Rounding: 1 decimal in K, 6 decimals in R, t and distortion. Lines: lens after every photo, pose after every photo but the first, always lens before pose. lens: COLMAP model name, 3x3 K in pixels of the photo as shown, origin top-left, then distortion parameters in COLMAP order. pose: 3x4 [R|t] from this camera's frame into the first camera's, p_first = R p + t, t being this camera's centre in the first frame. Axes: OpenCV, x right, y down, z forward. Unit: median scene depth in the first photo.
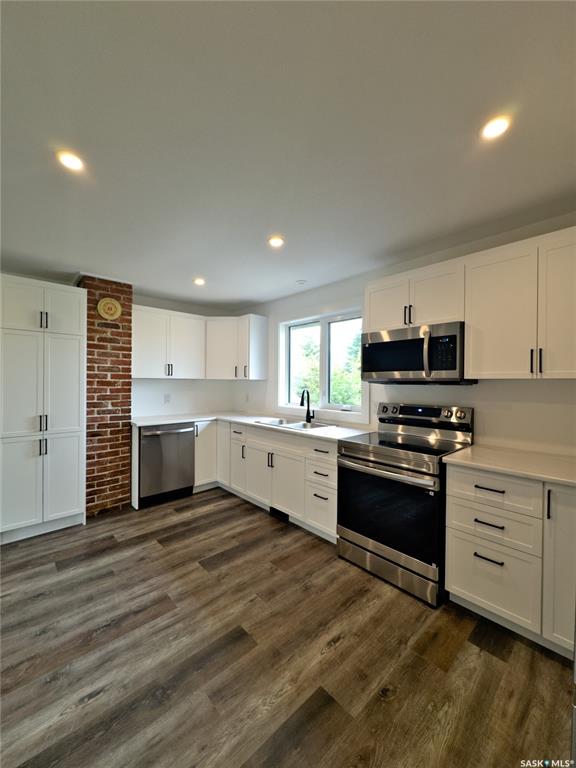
lens RADIAL K [[317.5, 0, 290.6], [0, 317.5, 384.7], [0, 0, 1]] dist [-0.004259, 0.000281]
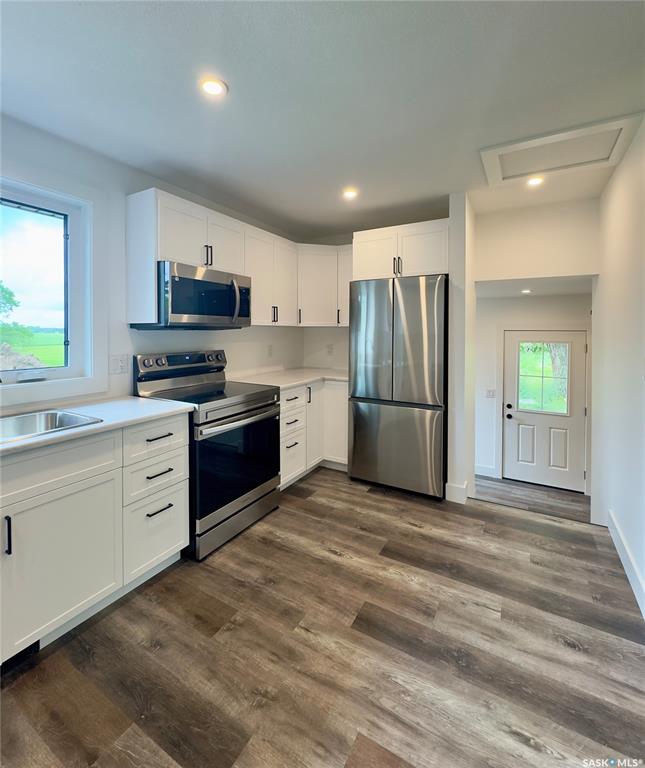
lens RADIAL K [[348.0, 0, 331.6], [0, 348.0, 336.4], [0, 0, 1]] dist [-0.004218, 0.000885]
pose [[-0.327872, -0.026179, 0.944360, -0.573499], [-0.000611, 0.999622, 0.027499, -0.007931], [-0.944722, 0.008439, -0.327763, 0.788959]]
